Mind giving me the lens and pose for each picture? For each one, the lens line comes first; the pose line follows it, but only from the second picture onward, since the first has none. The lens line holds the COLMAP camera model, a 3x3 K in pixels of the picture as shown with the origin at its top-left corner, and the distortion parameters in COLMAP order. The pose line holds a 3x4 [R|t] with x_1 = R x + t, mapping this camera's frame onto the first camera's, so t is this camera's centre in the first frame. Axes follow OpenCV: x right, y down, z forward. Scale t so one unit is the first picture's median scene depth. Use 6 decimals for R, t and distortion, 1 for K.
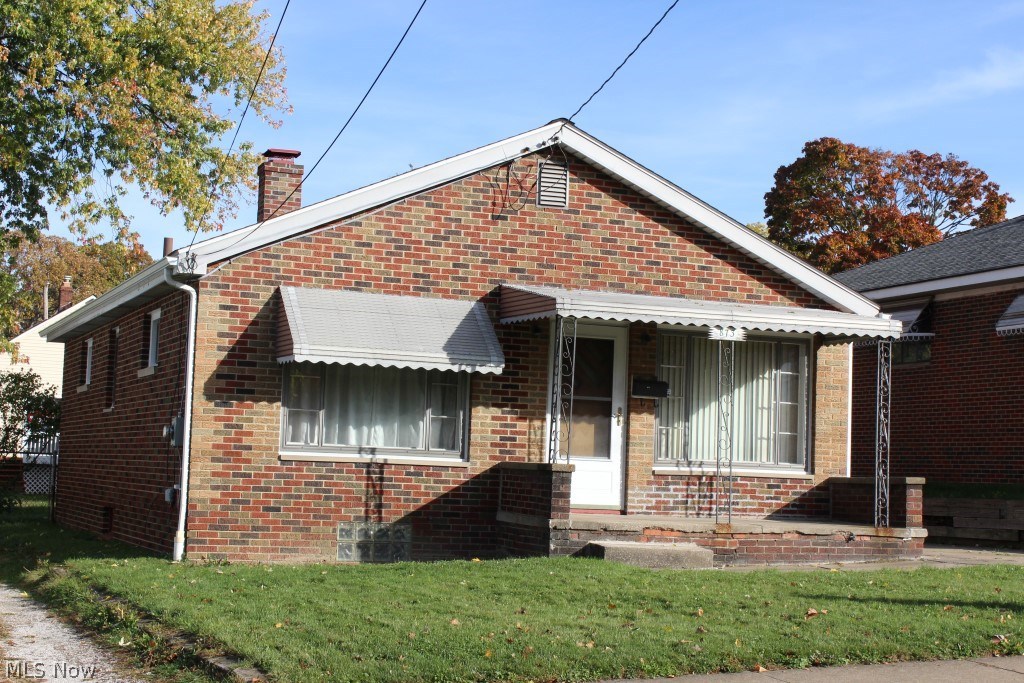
lens RADIAL K [[1700.7, 0, 512.0], [0, 1700.7, 341.5], [0, 0, 1]] dist [-0.024968, 0.047967]
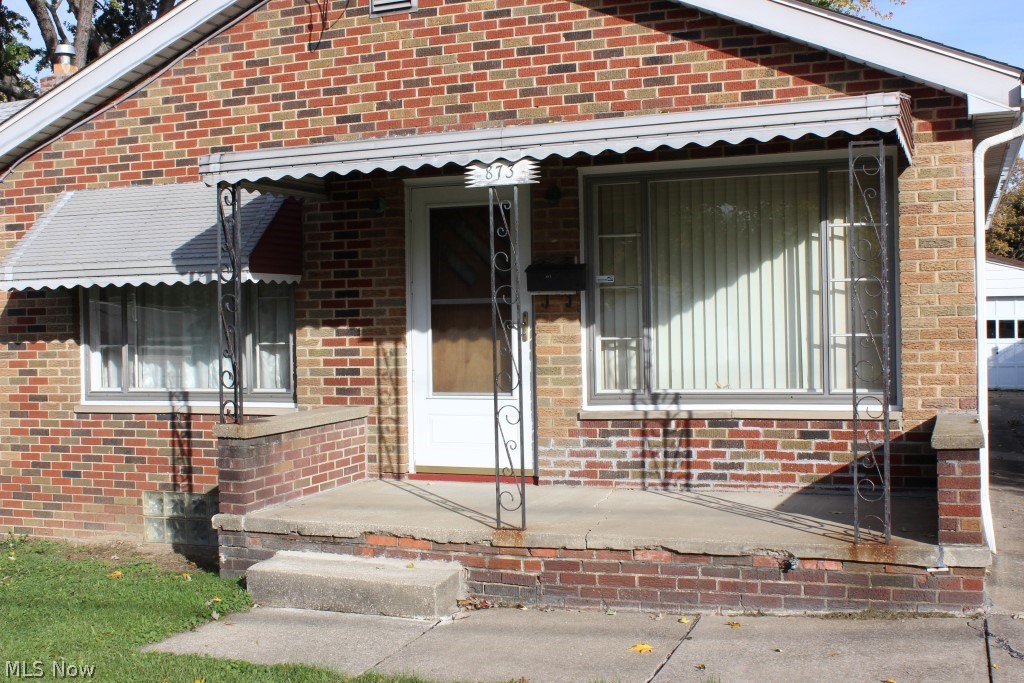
lens RADIAL K [[1202.7, 0, 512.0], [0, 1202.7, 341.5], [0, 0, 1]] dist [-0.090911, 0.029286]
pose [[0.734506, -0.040094, -0.677417, 0.365750], [0.098510, 0.993979, 0.047982, 0.028764], [0.671414, -0.101976, 0.734033, 0.692814]]
